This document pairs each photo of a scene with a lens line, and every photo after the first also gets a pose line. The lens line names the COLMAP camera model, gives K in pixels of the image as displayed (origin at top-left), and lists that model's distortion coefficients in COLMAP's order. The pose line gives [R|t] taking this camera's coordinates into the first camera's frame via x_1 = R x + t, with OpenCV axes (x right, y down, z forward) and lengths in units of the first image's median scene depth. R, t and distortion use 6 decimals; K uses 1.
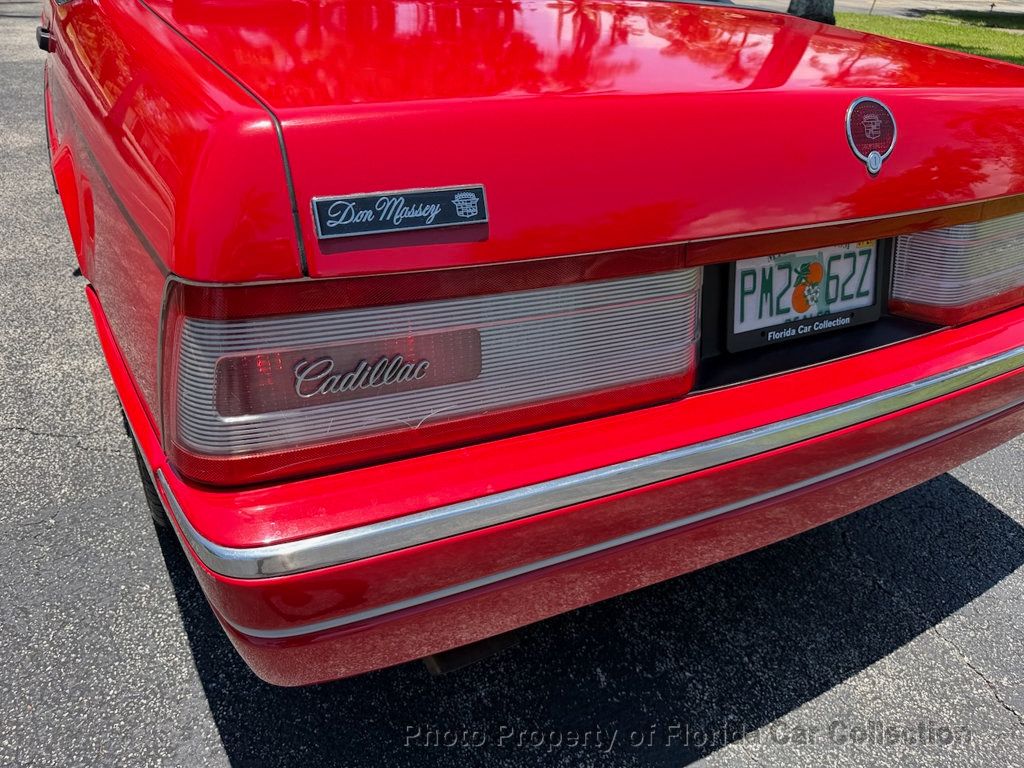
lens RADIAL K [[732.3, 0, 509.8], [0, 732.3, 386.4], [0, 0, 1]] dist [-0.000856, -0.007418]
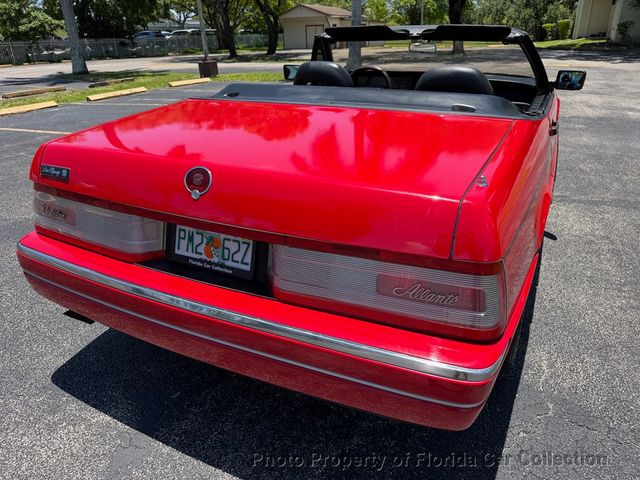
lens RADIAL K [[451.1, 0, 321.8], [0, 451.1, 235.5], [0, 0, 1]] dist [0.006883, -0.006999]
pose [[0.604809, 0.271681, -0.748596, 1.566895], [-0.367206, 0.929254, 0.040571, -0.336524], [0.706658, 0.250352, 0.661784, 0.337412]]
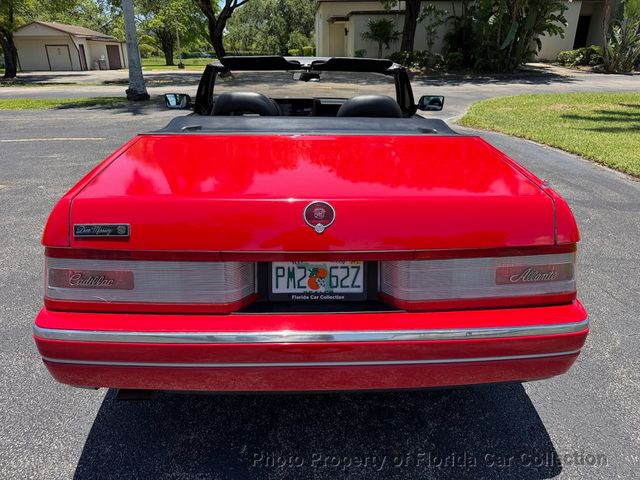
lens RADIAL K [[451.1, 0, 321.8], [0, 451.1, 235.5], [0, 0, 1]] dist [0.006883, -0.006999]
pose [[0.901491, 0.116203, -0.416905, 0.958220], [-0.183574, 0.975002, -0.125189, -0.093220], [0.391936, 0.189390, 0.900288, -0.237221]]
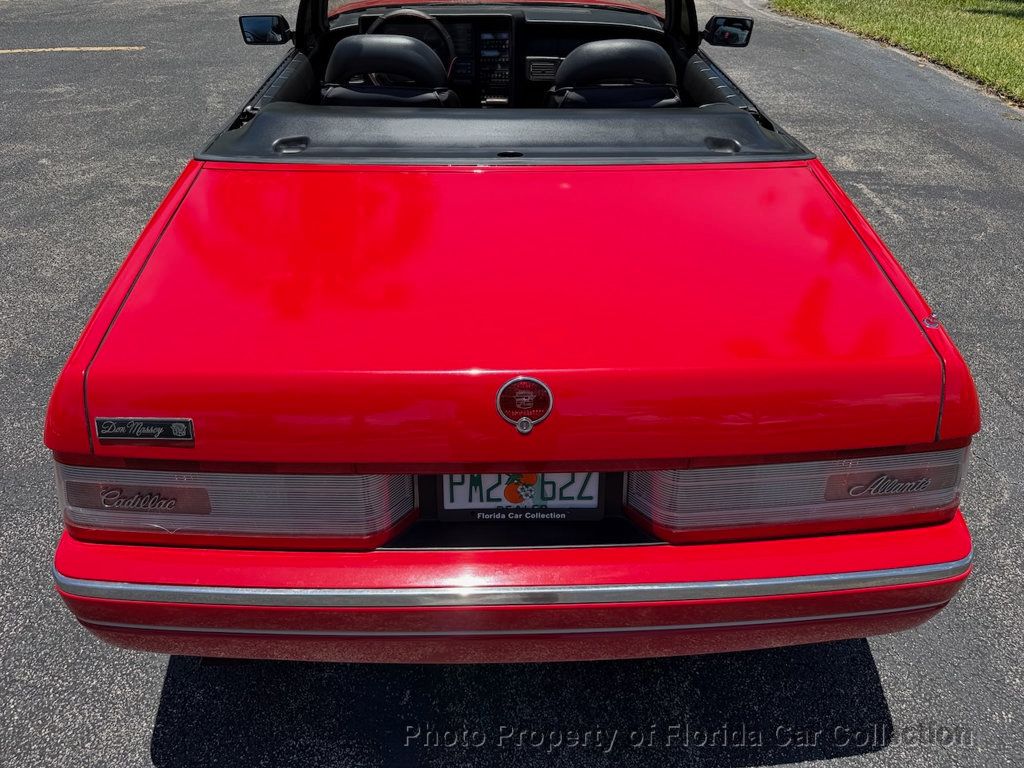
lens RADIAL K [[727.7, 0, 516.0], [0, 727.7, 376.9], [0, 0, 1]] dist [0.003581, -0.004935]
pose [[0.896211, 0.220299, -0.385065, 0.843283], [-0.187504, 0.974750, 0.121263, -0.473400], [0.402056, -0.036476, 0.914888, -0.171683]]
